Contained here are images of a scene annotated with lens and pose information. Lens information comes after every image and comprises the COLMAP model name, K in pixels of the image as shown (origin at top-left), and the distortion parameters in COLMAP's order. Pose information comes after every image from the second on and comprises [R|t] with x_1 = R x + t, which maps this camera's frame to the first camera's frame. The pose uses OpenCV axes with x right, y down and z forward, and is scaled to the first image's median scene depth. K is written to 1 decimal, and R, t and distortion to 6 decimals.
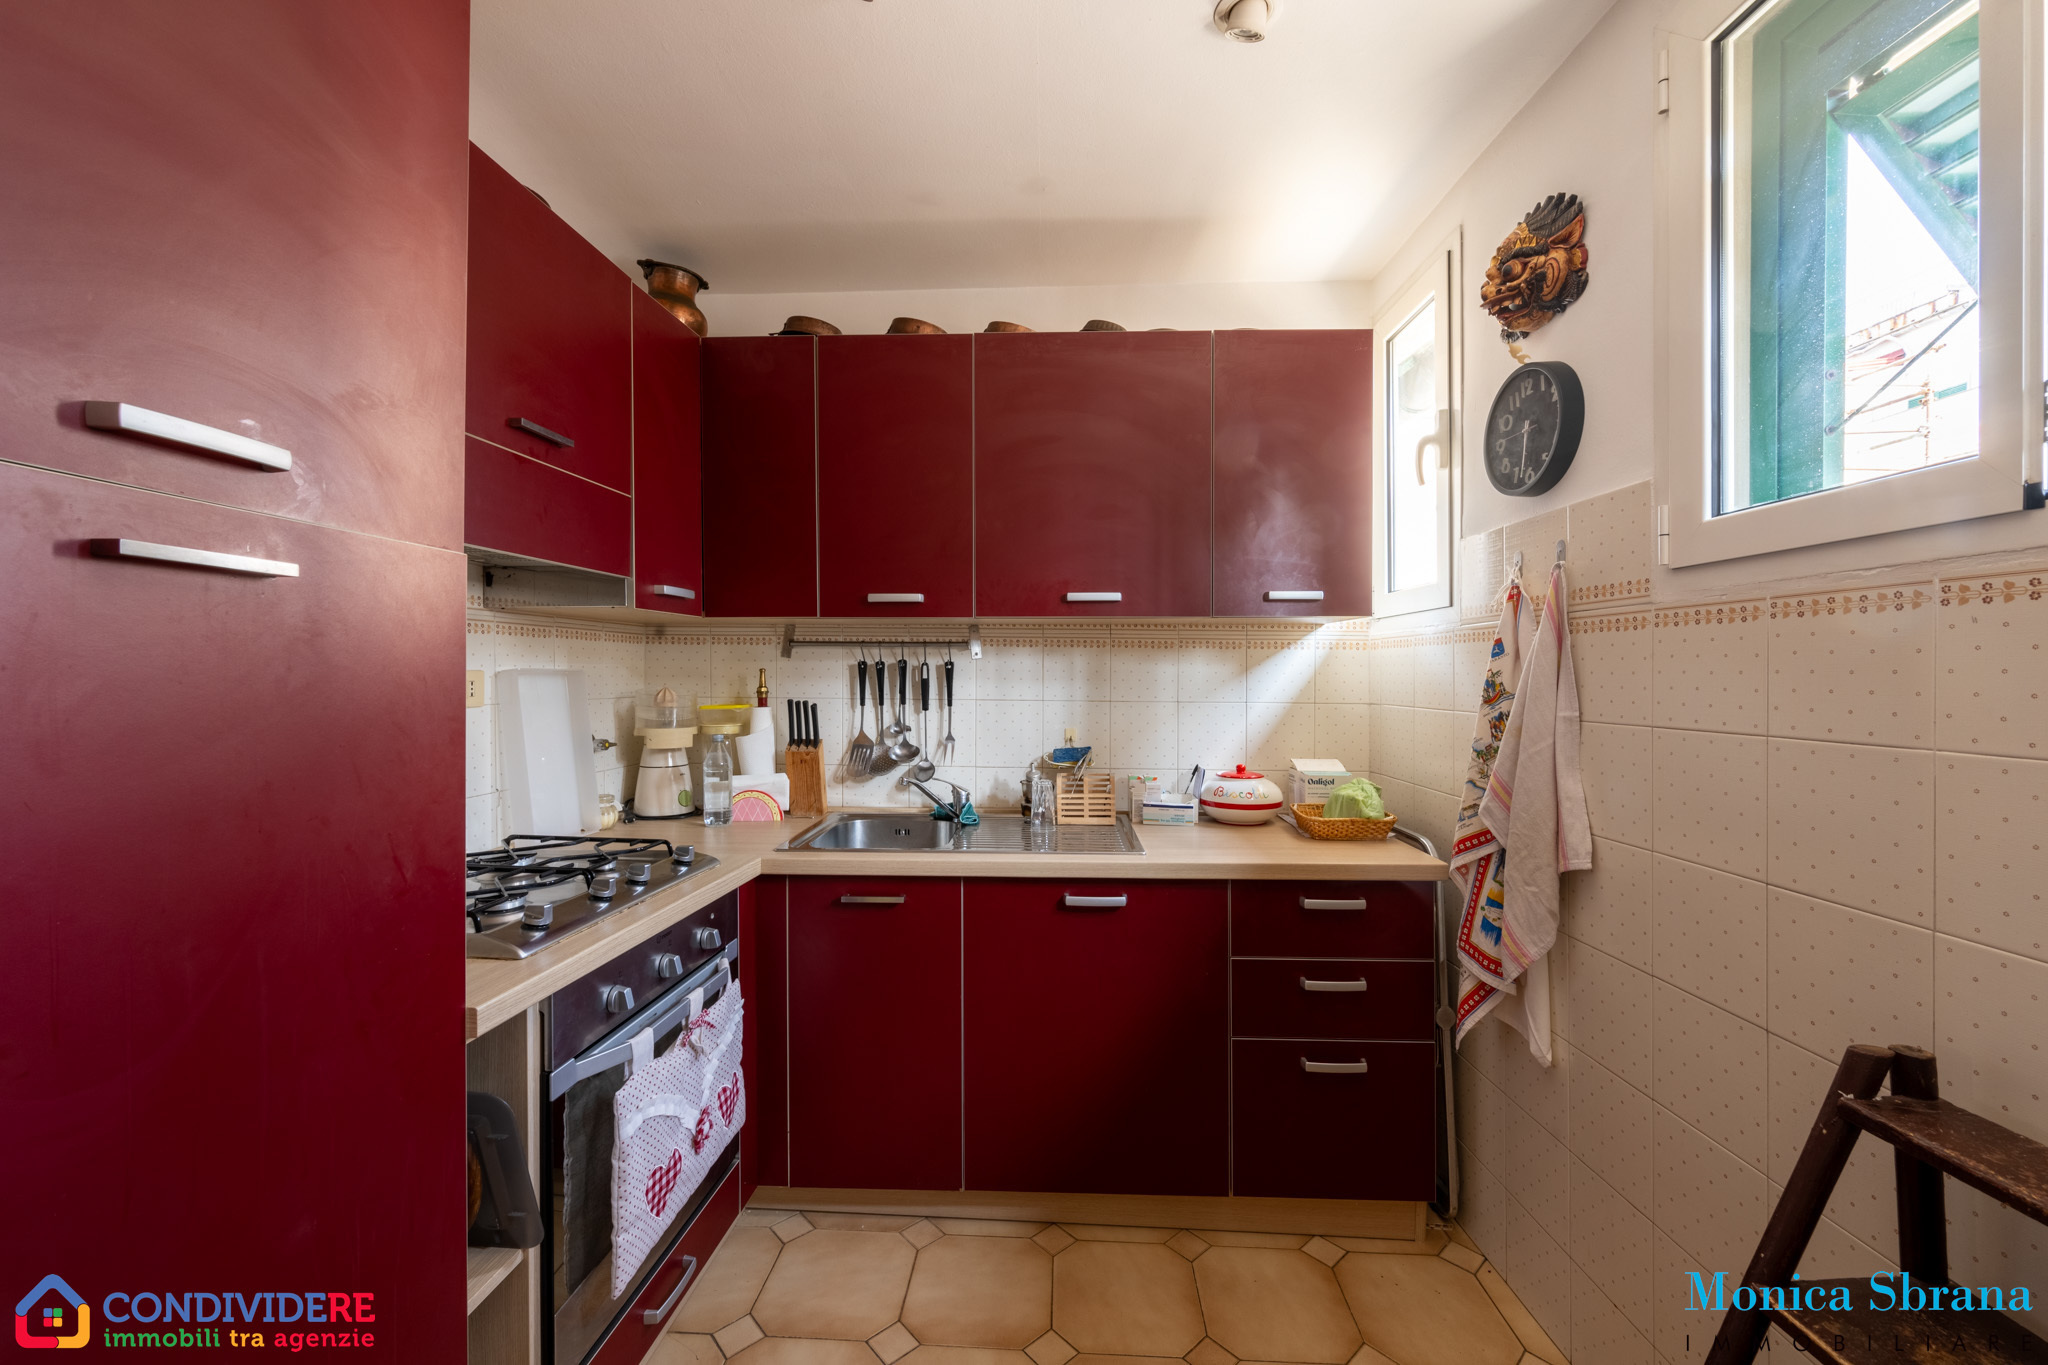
lens RADIAL K [[816.2, 0, 1025.9], [0, 816.2, 669.9], [0, 0, 1]] dist [-0.001586, -0.000008]
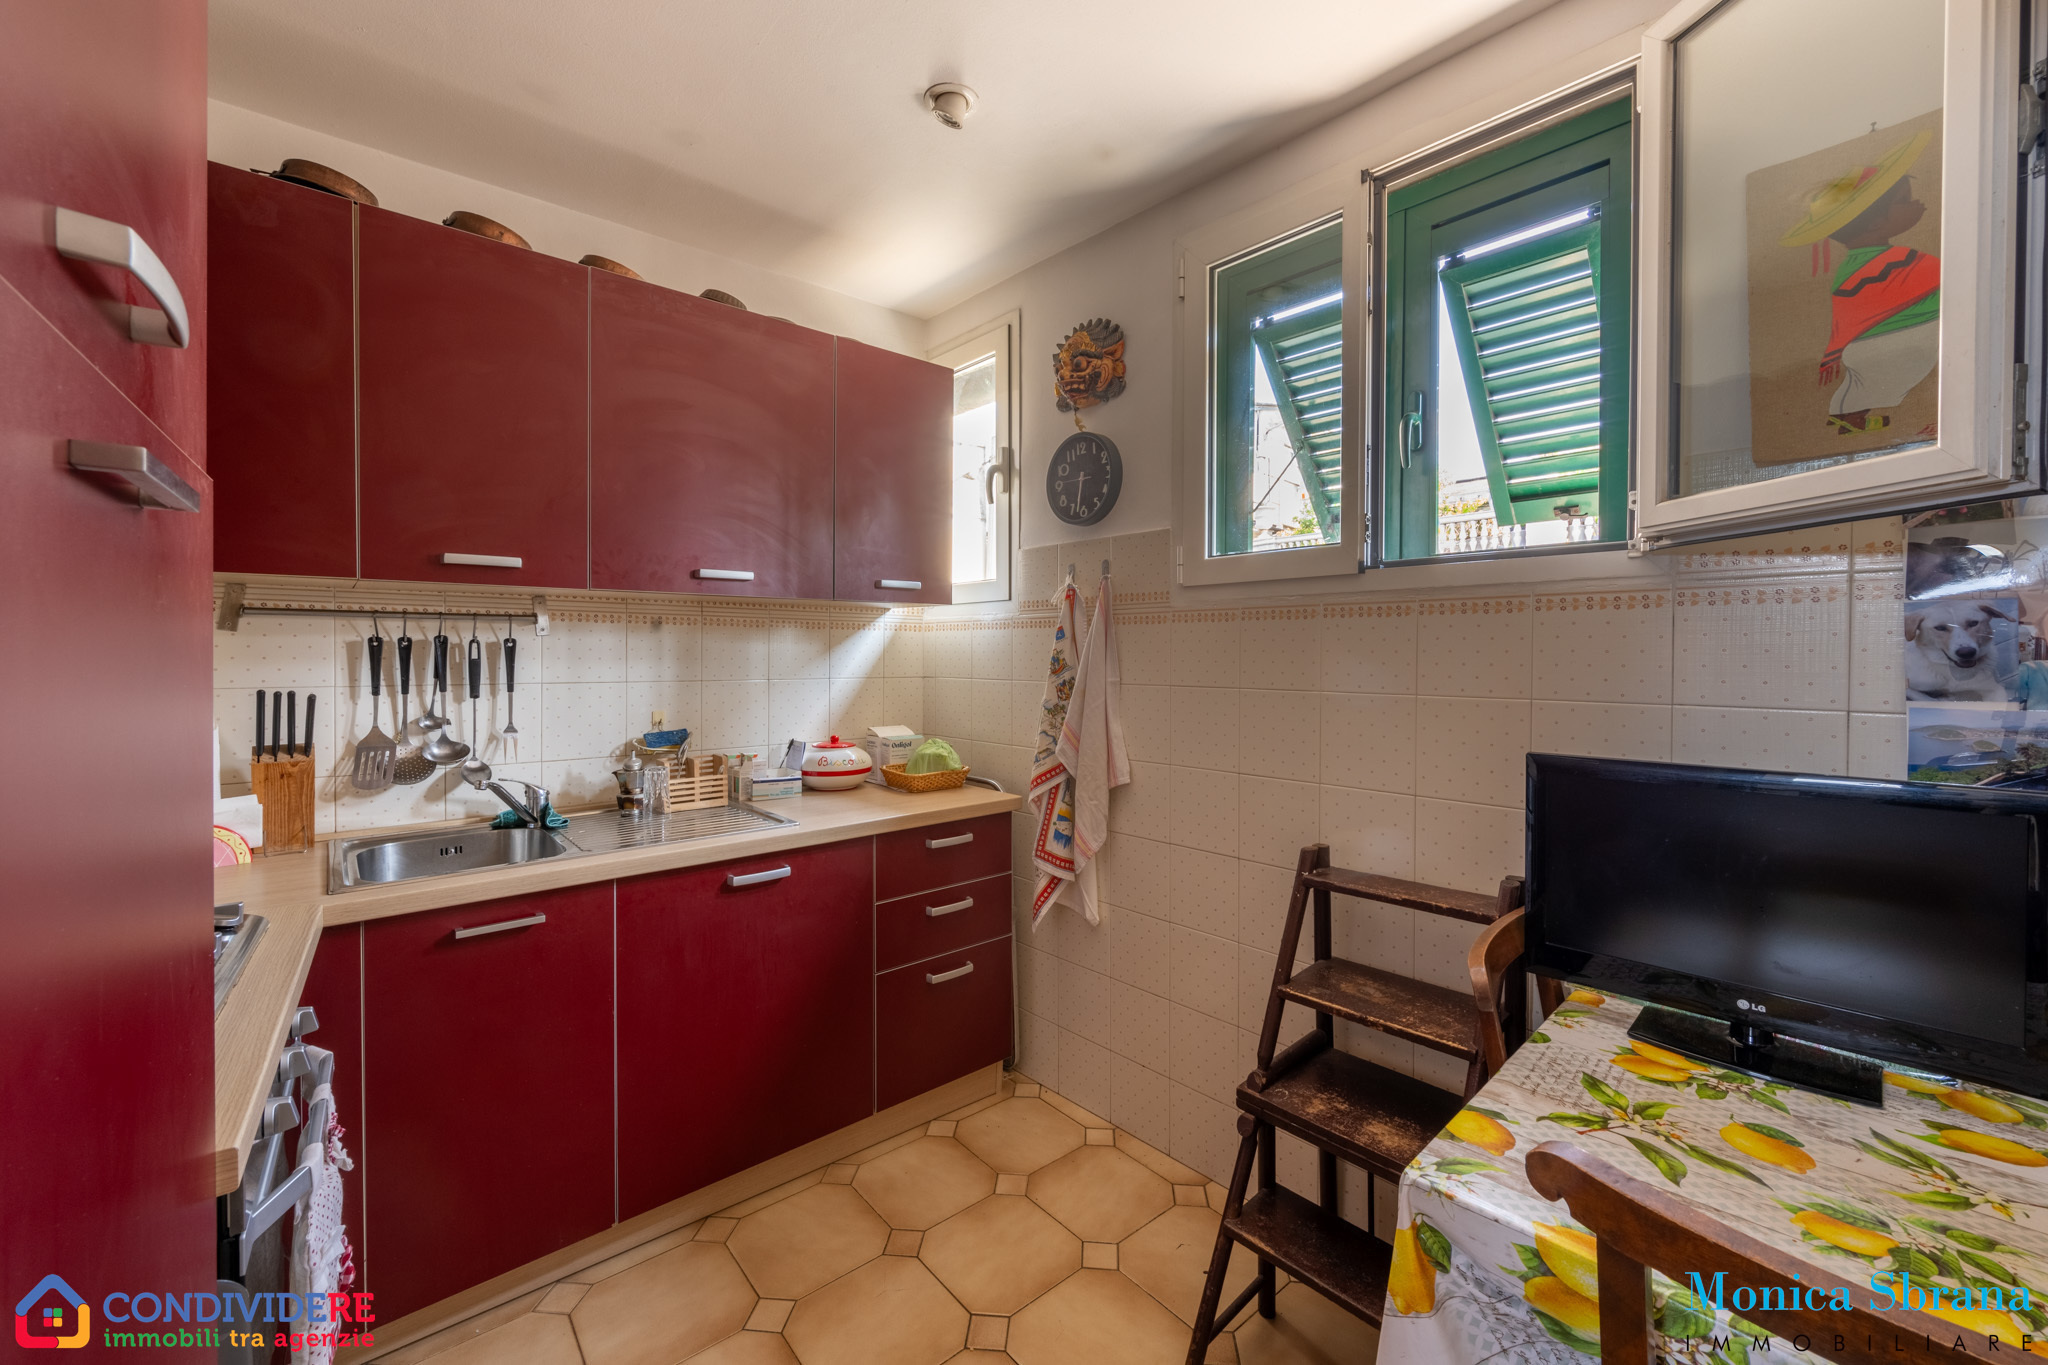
lens RADIAL K [[844.8, 0, 1021.0], [0, 844.8, 653.4], [0, 0, 1]] dist [-0.000287, 0.000072]
pose [[0.720125, -0.003894, 0.693834, -0.378692], [-0.002105, 0.999967, 0.007796, -0.003216], [-0.693841, -0.007074, 0.720093, 0.017768]]
